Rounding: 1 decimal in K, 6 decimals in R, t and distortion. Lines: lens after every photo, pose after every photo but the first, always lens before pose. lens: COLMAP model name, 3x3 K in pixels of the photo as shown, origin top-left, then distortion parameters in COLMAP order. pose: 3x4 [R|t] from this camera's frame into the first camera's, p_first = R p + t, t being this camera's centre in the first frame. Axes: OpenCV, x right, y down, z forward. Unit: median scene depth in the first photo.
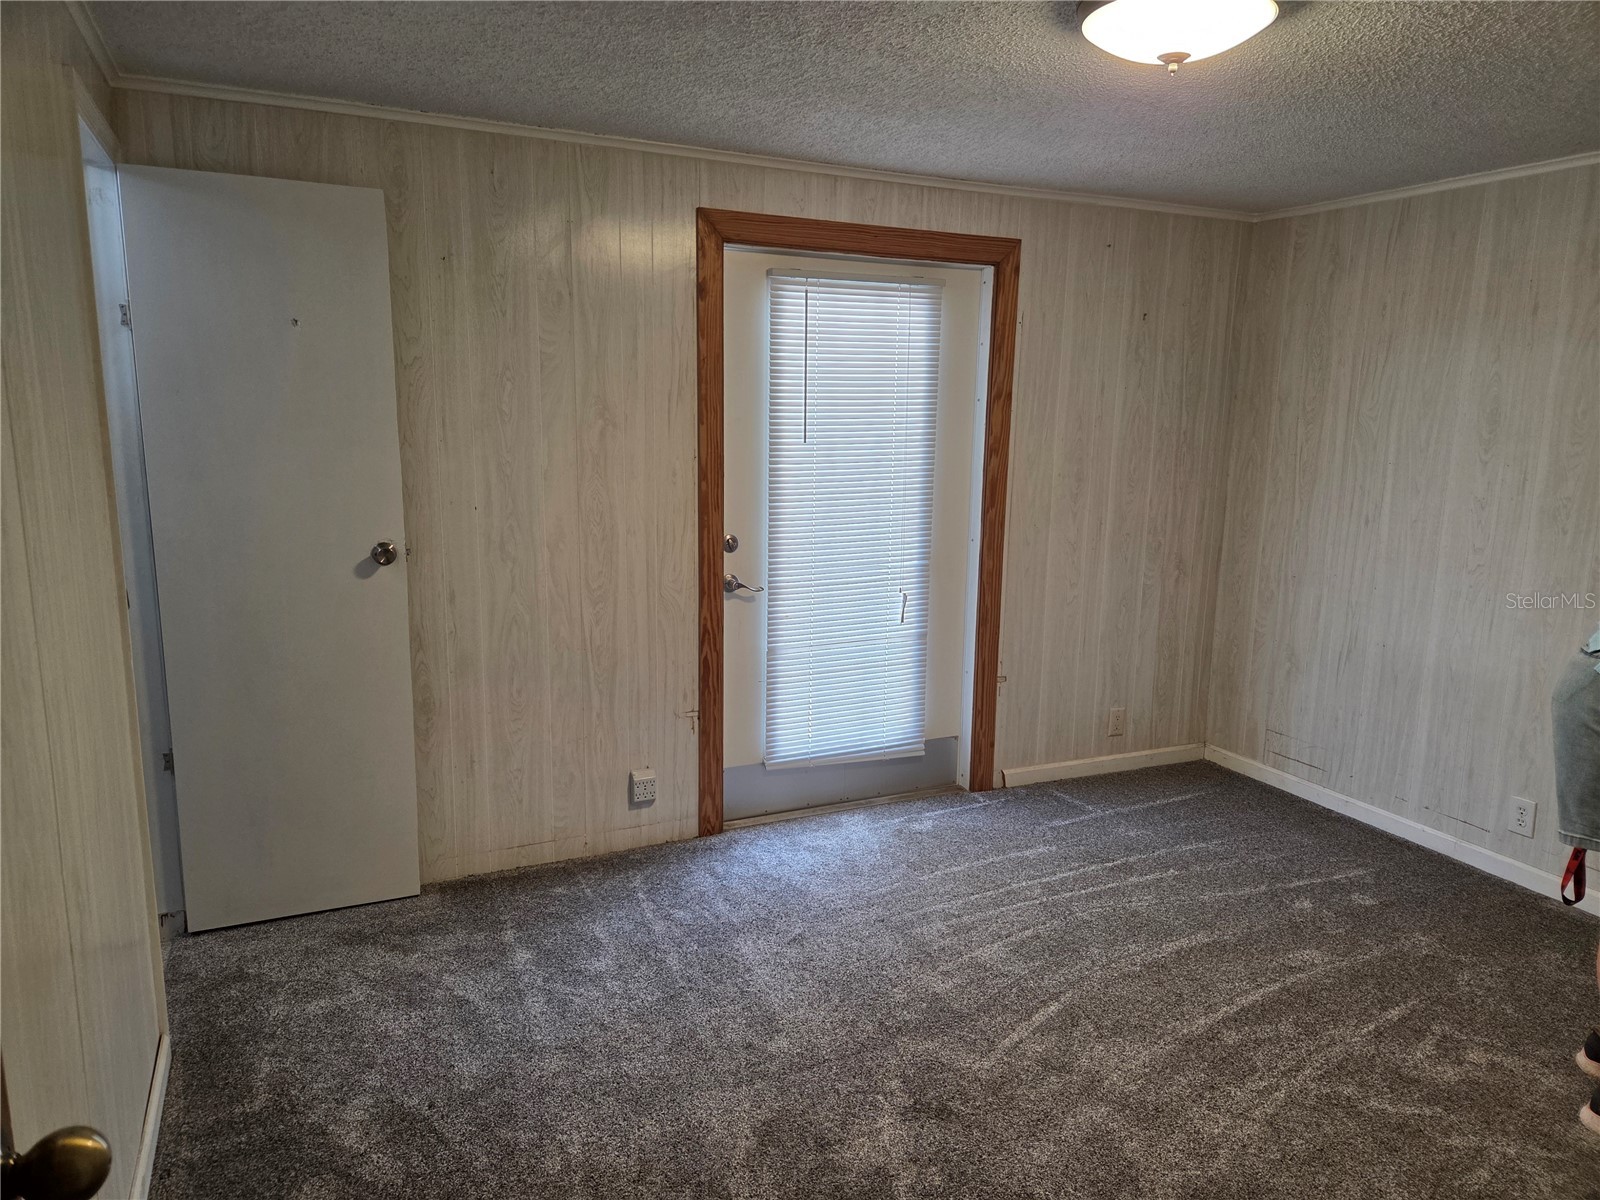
lens RADIAL K [[1074.1, 0, 794.0], [0, 1074.1, 609.3], [0, 0, 1]] dist [0.105106, -0.064331]
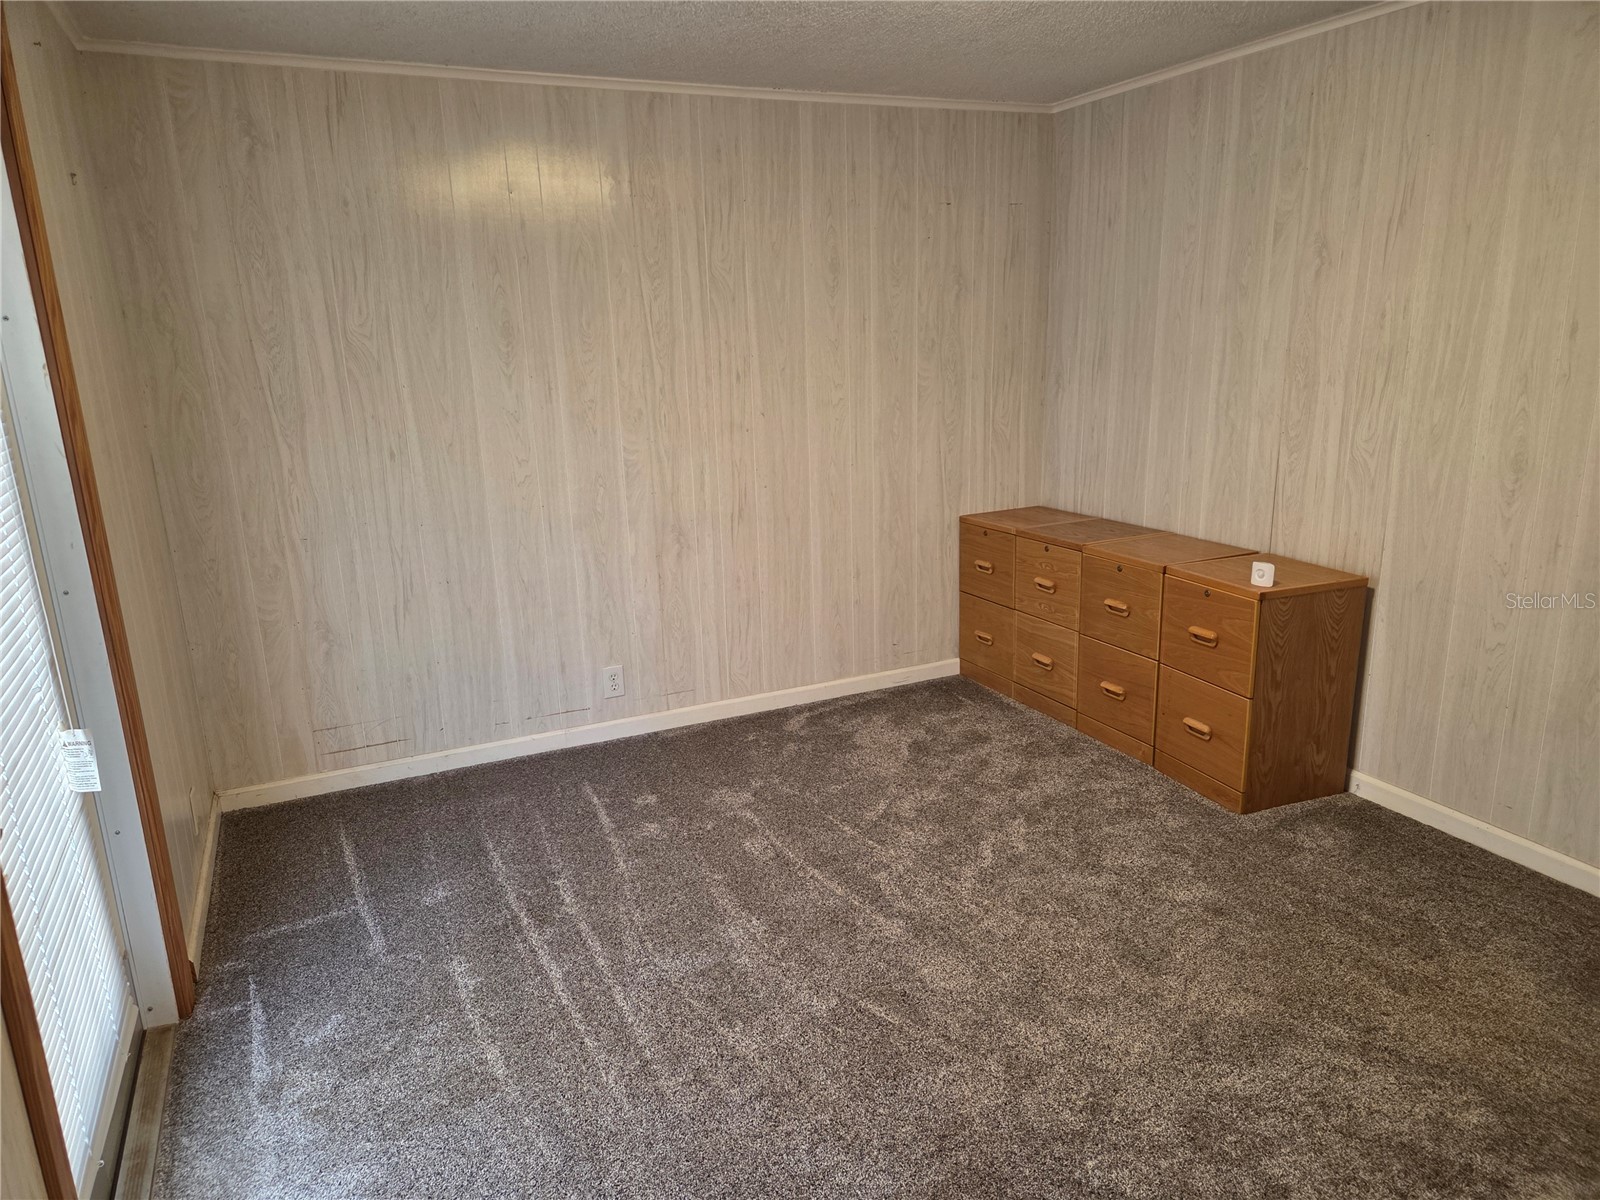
lens RADIAL K [[1074.1, 0, 794.0], [0, 1074.1, 609.3], [0, 0, 1]] dist [0.105106, -0.064331]
pose [[0.013901, -0.275596, 0.961173, -0.360101], [0.221119, 0.938314, 0.265844, -0.127187], [-0.975148, 0.208838, 0.073983, 0.655814]]
